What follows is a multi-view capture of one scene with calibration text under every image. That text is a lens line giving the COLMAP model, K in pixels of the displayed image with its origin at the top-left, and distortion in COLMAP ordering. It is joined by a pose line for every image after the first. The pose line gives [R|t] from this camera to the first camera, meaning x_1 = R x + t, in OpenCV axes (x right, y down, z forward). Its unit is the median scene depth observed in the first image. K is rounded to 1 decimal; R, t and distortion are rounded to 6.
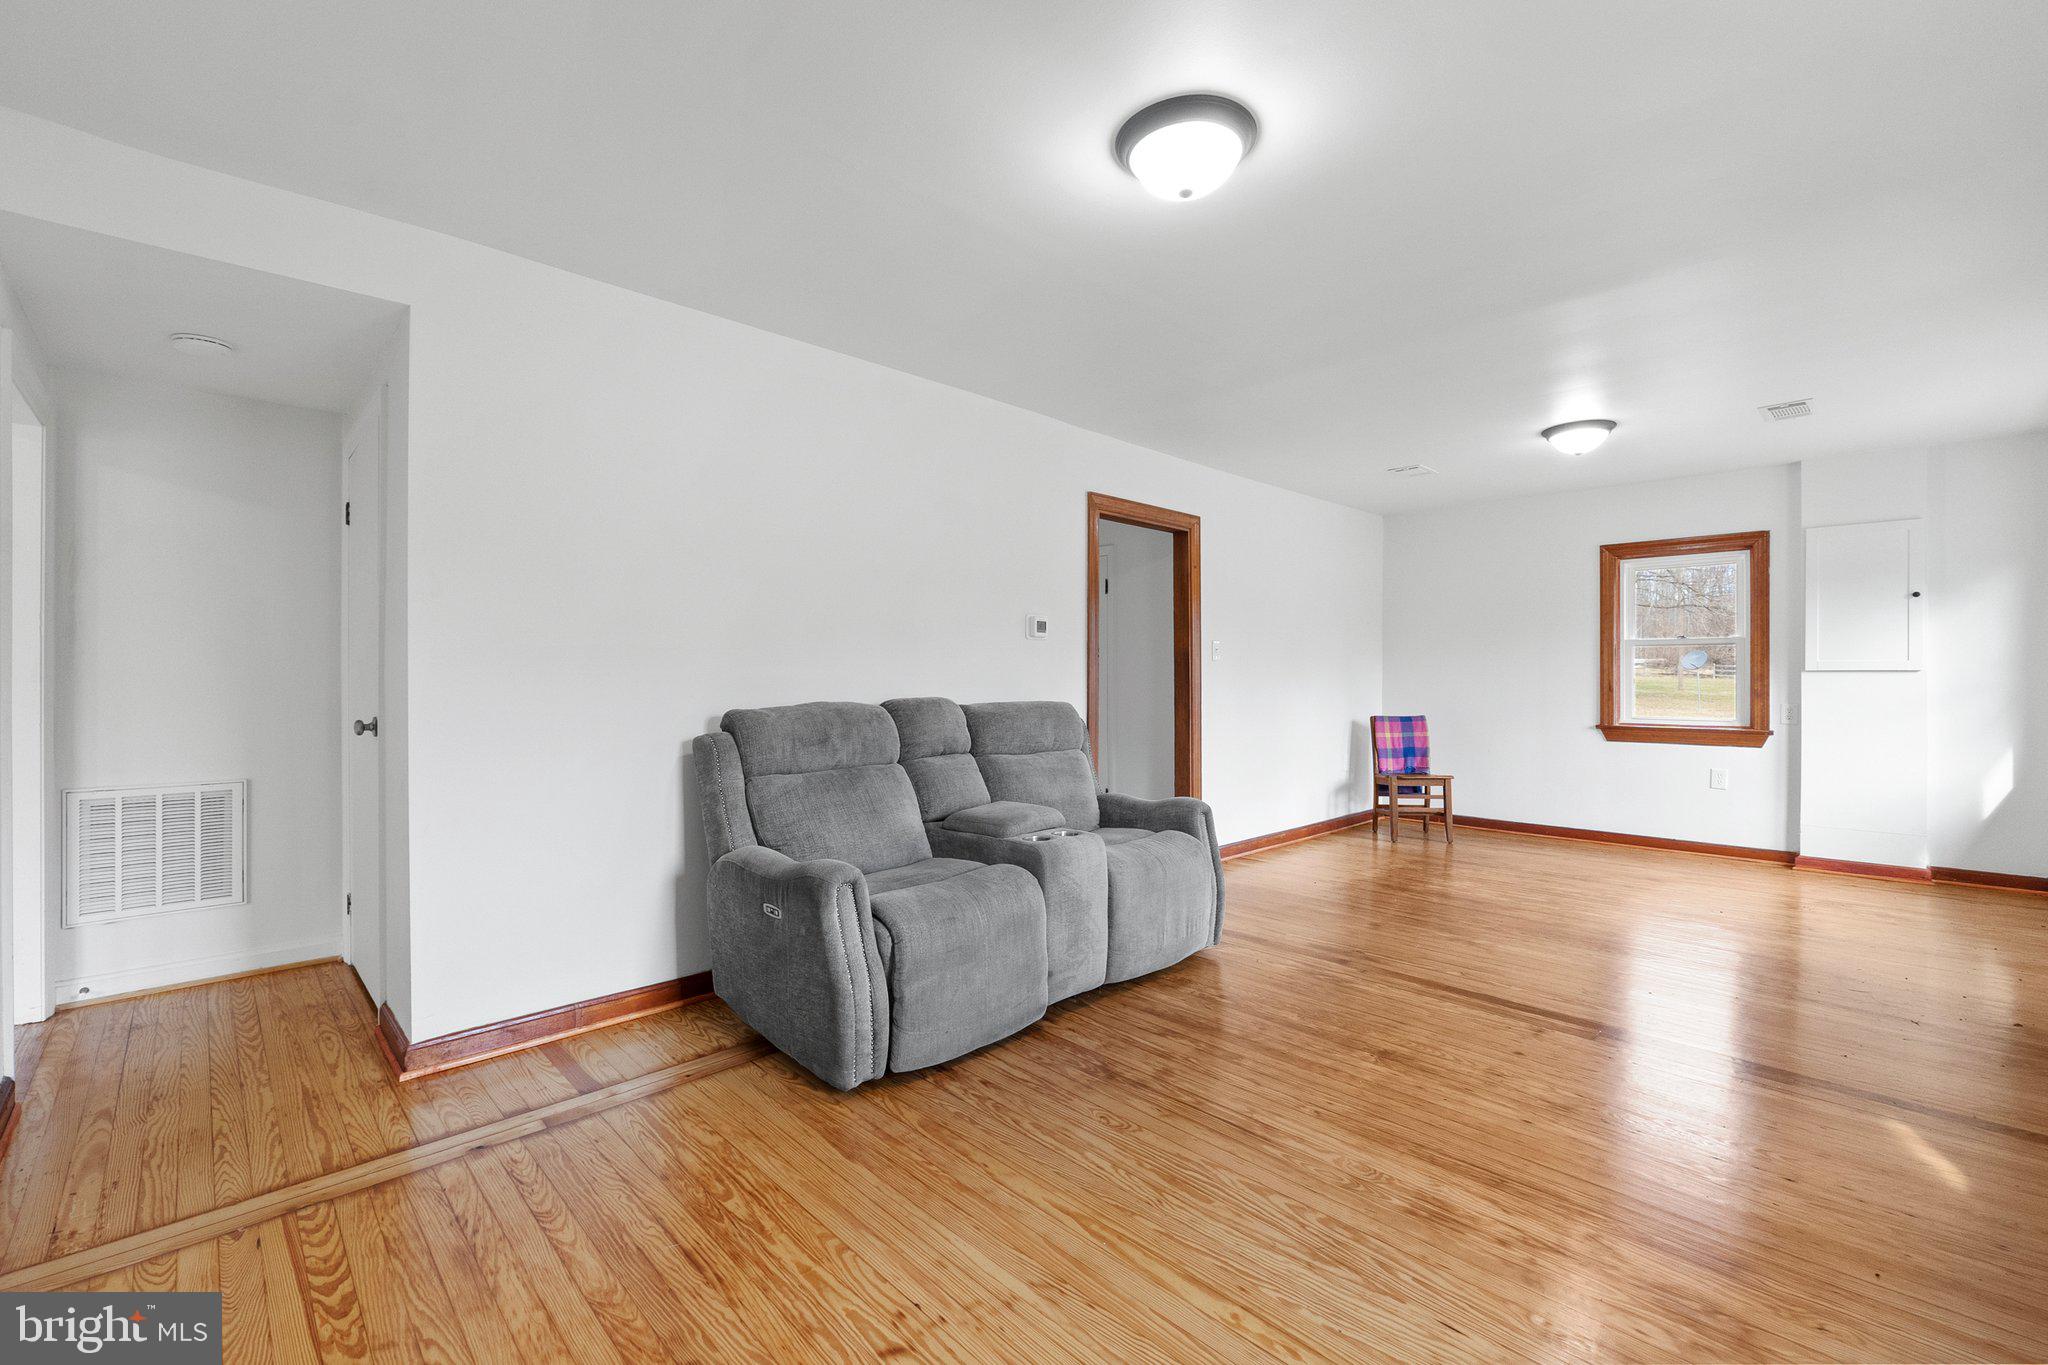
lens RADIAL K [[855.8, 0, 1038.2], [0, 855.8, 670.4], [0, 0, 1]] dist [-0.002347, -0.000264]
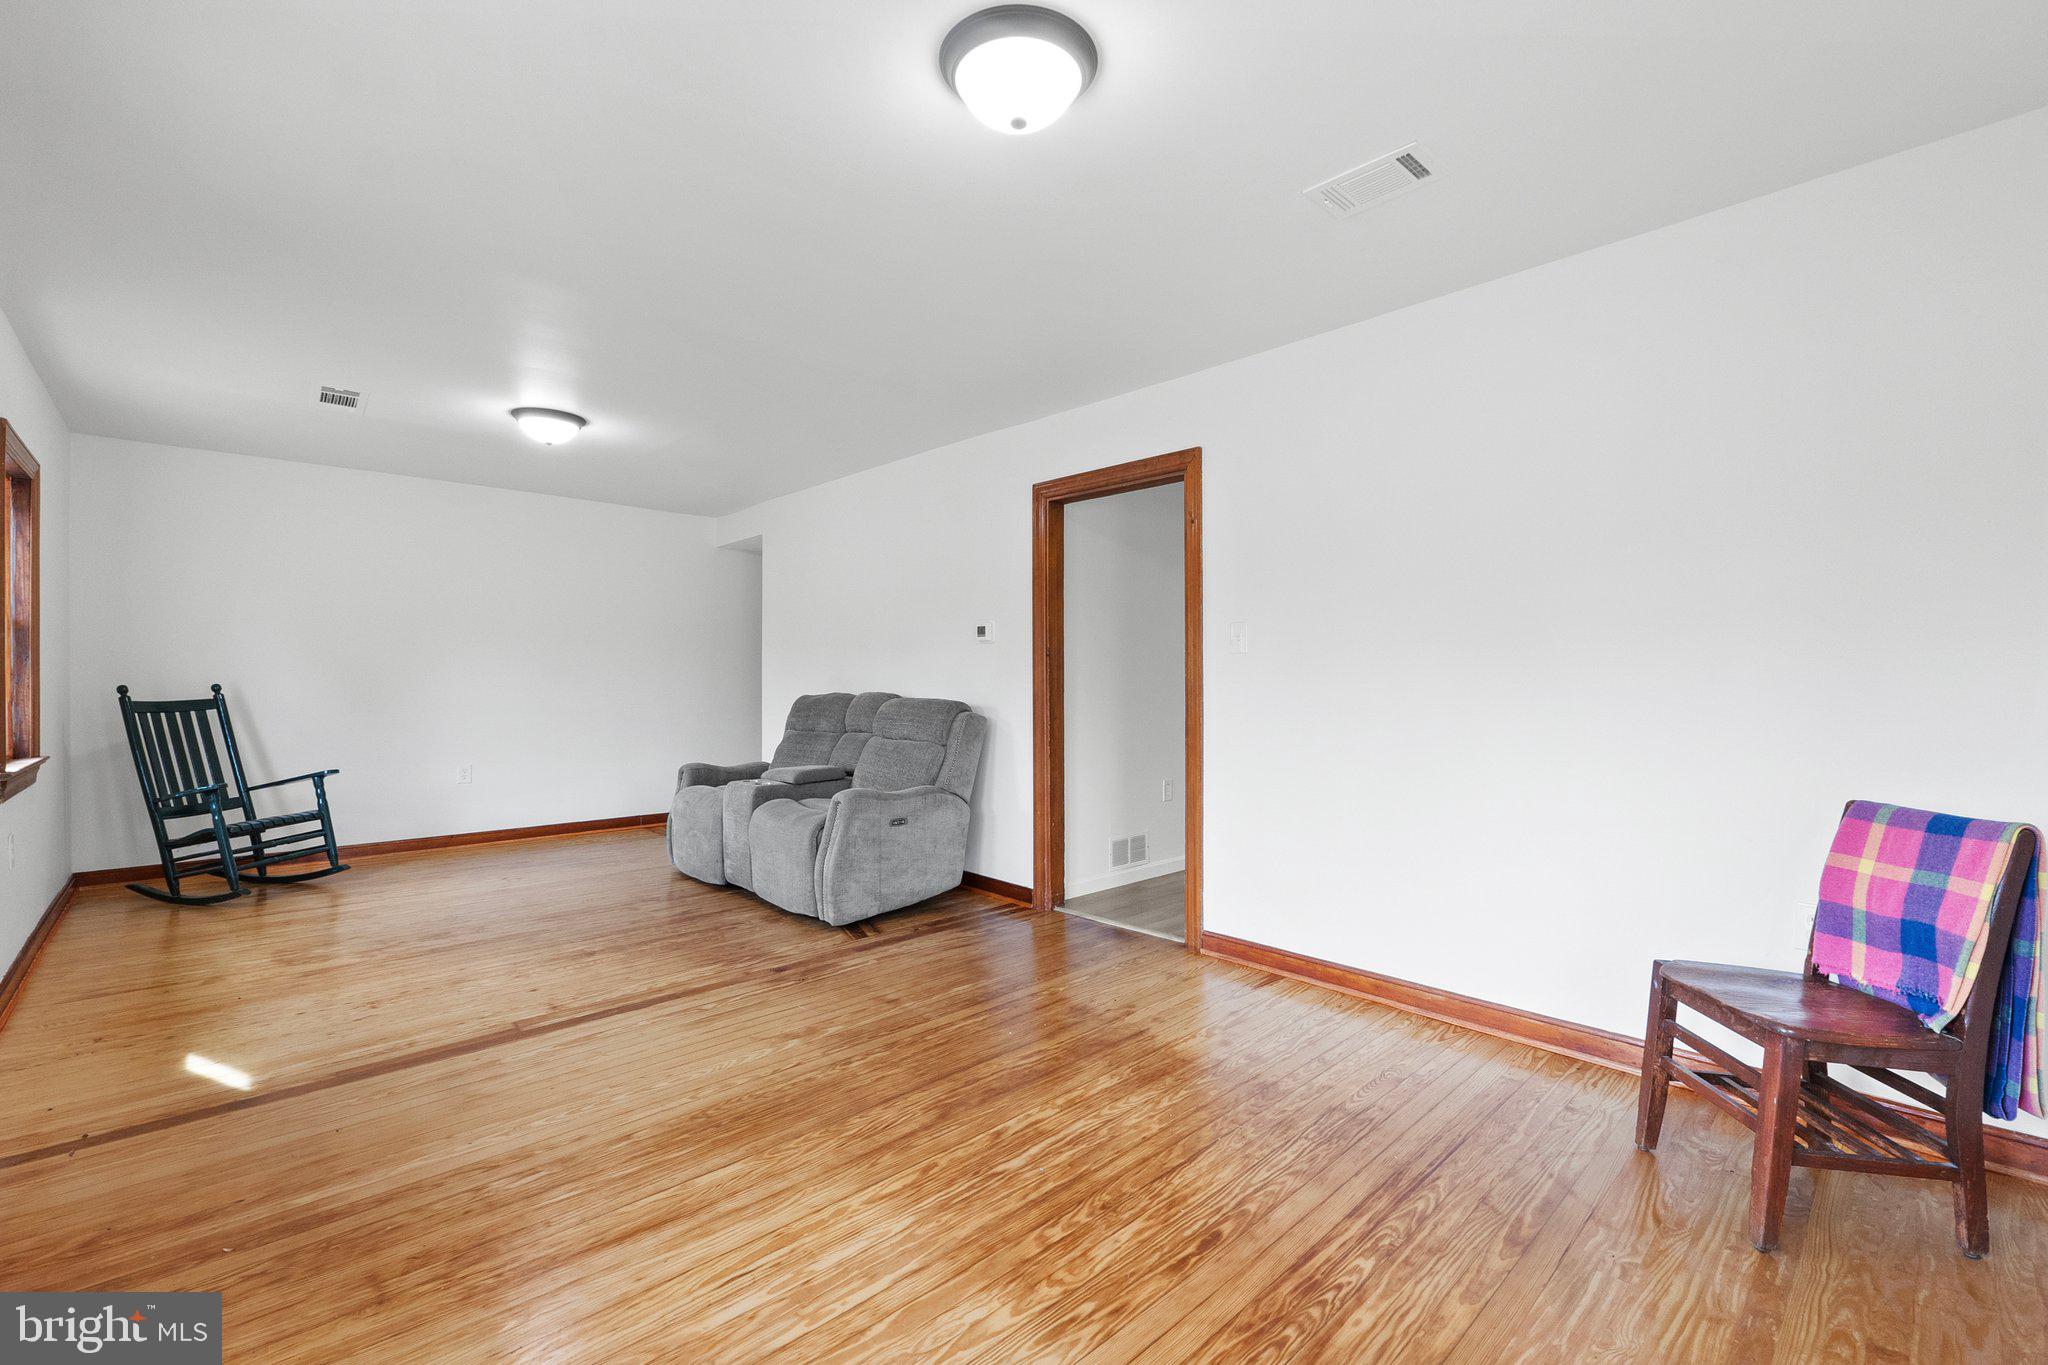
lens RADIAL K [[878.5, 0, 1024.0], [0, 878.5, 682.5], [0, 0, 1]] dist [-0.003246, -0.000344]
pose [[-0.022809, 0.005864, -0.999723, 0.878365], [0.006572, 0.999962, 0.005716, 0.006244], [0.999718, -0.006440, -0.022846, 0.849684]]
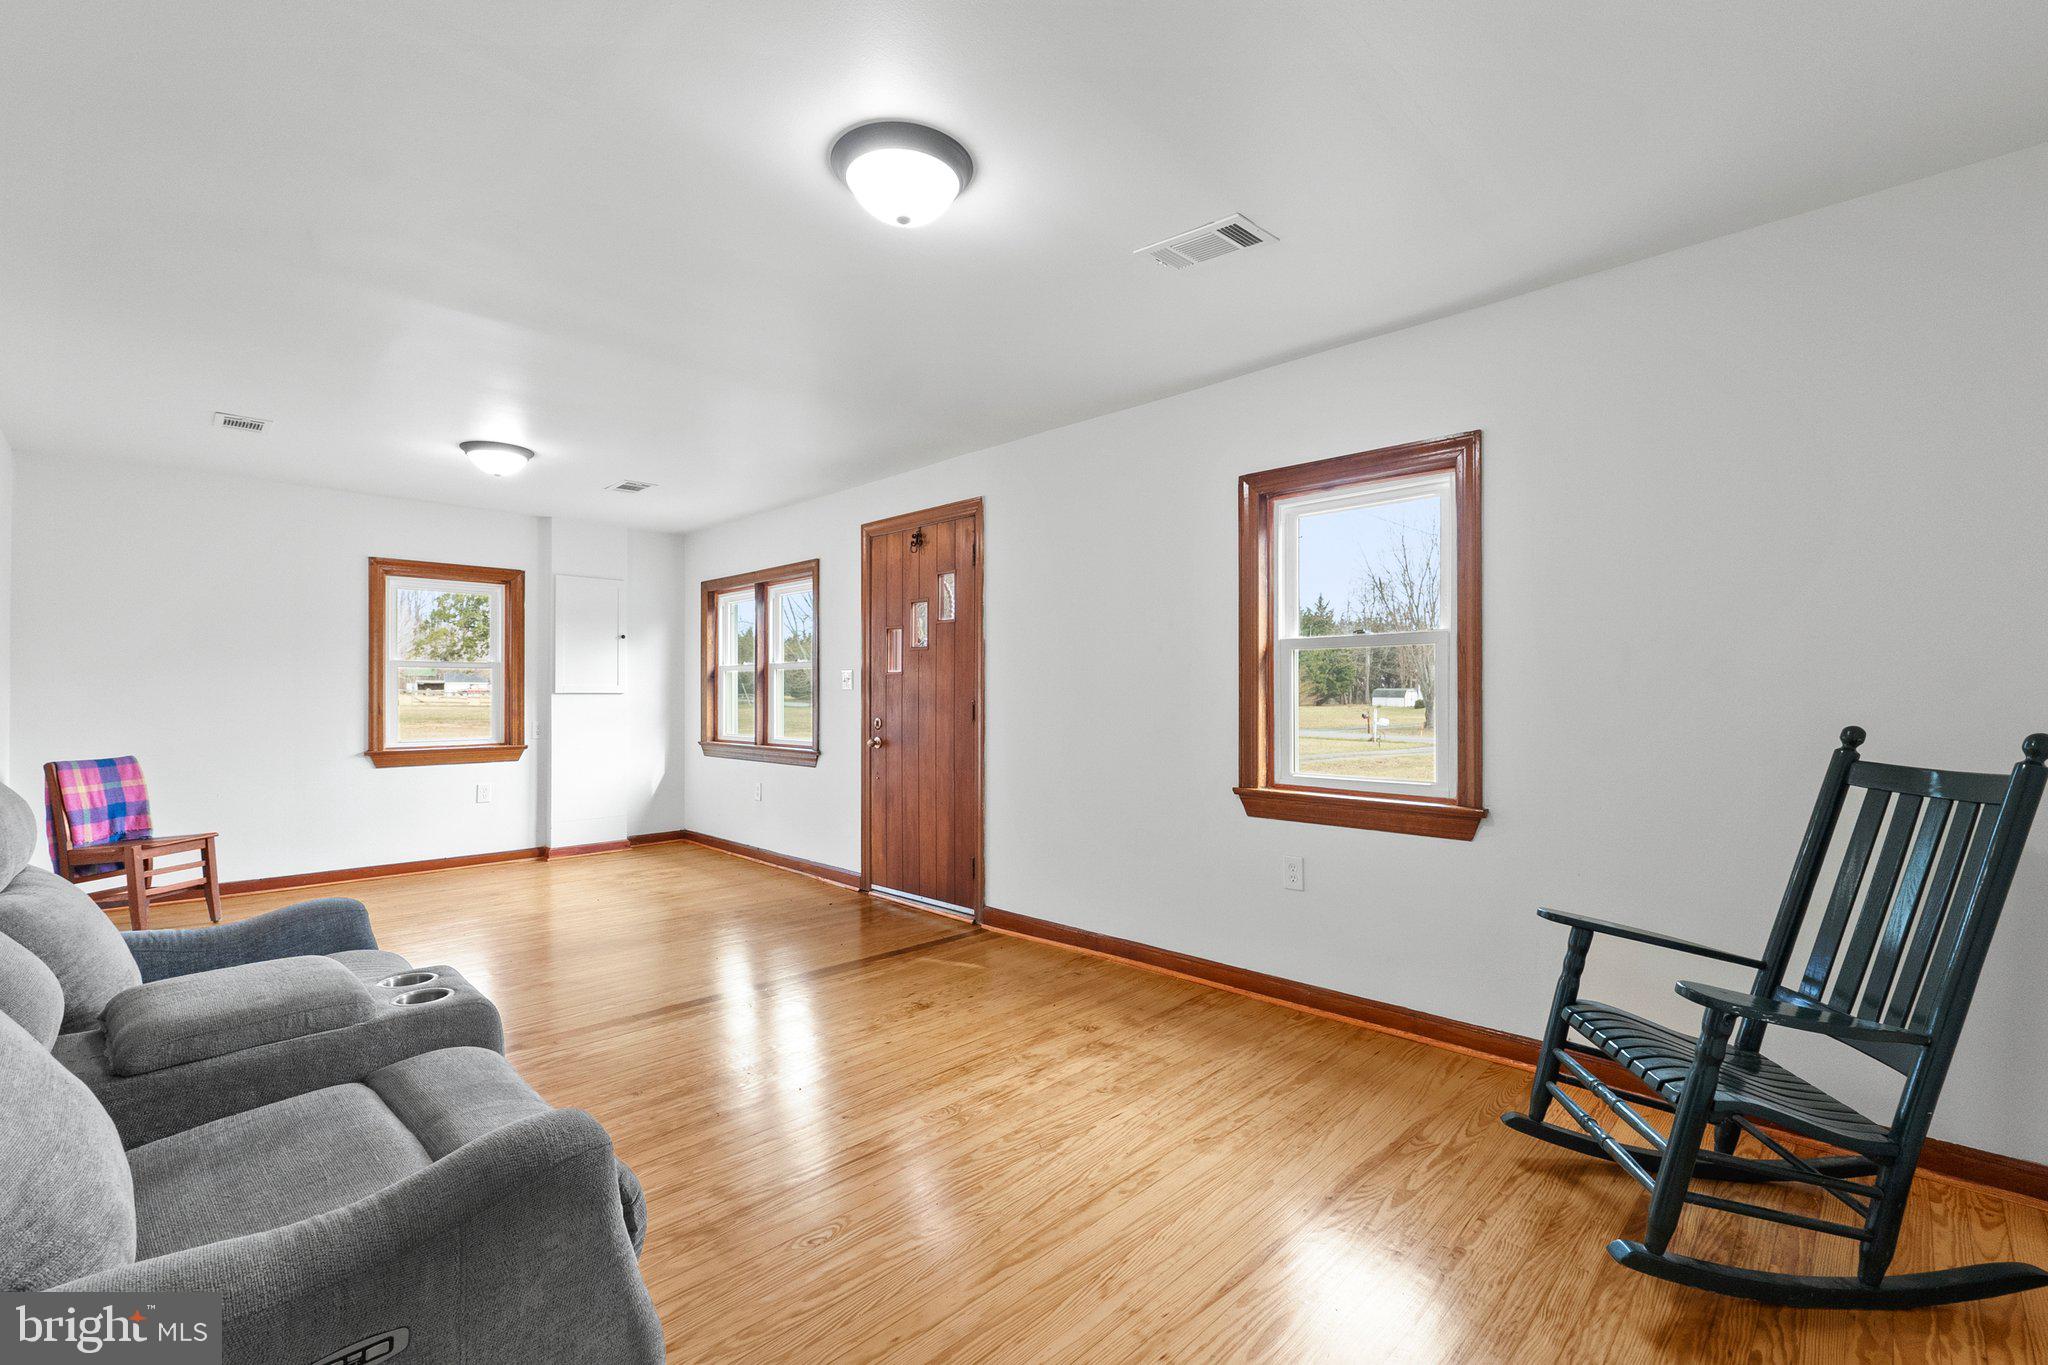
lens RADIAL K [[878.5, 0, 1024.0], [0, 878.5, 682.5], [0, 0, 1]] dist [-0.003246, -0.000344]
pose [[-0.006674, 0.012103, 0.999904, -0.326088], [-0.006592, 0.999904, -0.012147, -0.003867], [-0.999956, -0.006672, -0.006593, 0.335426]]
